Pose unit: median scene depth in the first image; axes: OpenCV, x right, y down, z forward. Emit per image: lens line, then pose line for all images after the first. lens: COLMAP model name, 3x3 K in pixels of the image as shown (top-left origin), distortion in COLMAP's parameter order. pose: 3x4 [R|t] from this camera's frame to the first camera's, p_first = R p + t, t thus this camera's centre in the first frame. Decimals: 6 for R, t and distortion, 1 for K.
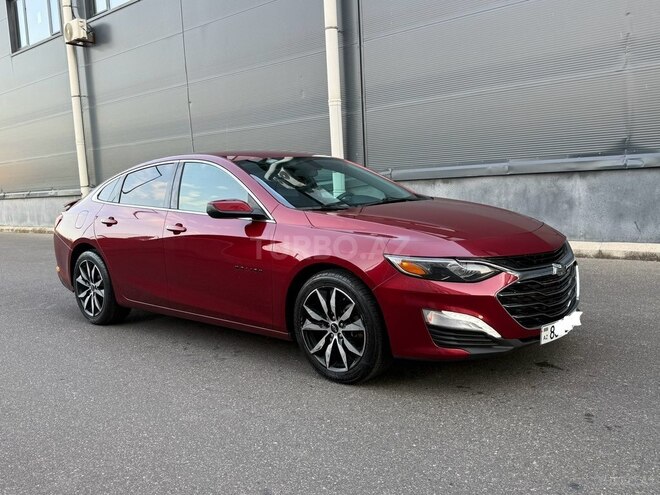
lens RADIAL K [[600.3, 0, 333.0], [0, 600.3, 248.4], [0, 0, 1]] dist [0.079171, -0.019926]
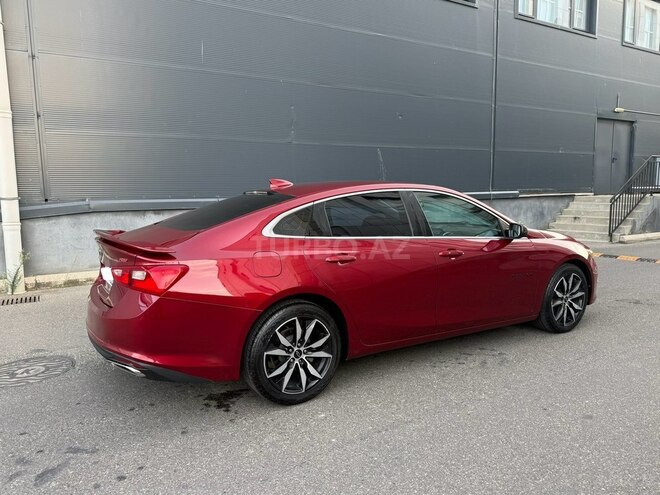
lens RADIAL K [[479.9, 0, 327.1], [0, 479.9, 246.2], [0, 0, 1]] dist [0.050130, -0.057939]
pose [[0.300195, -0.062457, 0.951831, -0.934838], [0.107892, 0.993674, 0.031176, -0.078679], [-0.947757, 0.093336, 0.305034, 0.784911]]
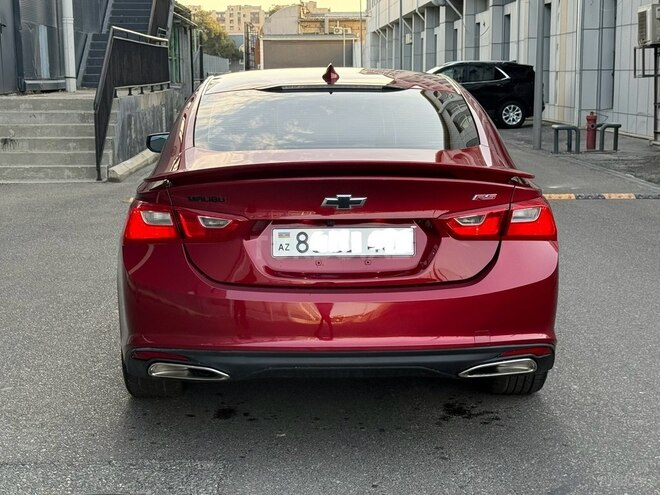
lens RADIAL K [[1155.0, 0, 330.1], [0, 1155.0, 248.5], [0, 0, 1]] dist [0.129835, 0.000000]
pose [[-0.681675, -0.052064, 0.729800, -0.996323], [0.126362, 0.974099, 0.187521, -0.198308], [-0.720661, 0.220047, -0.657440, 1.768327]]
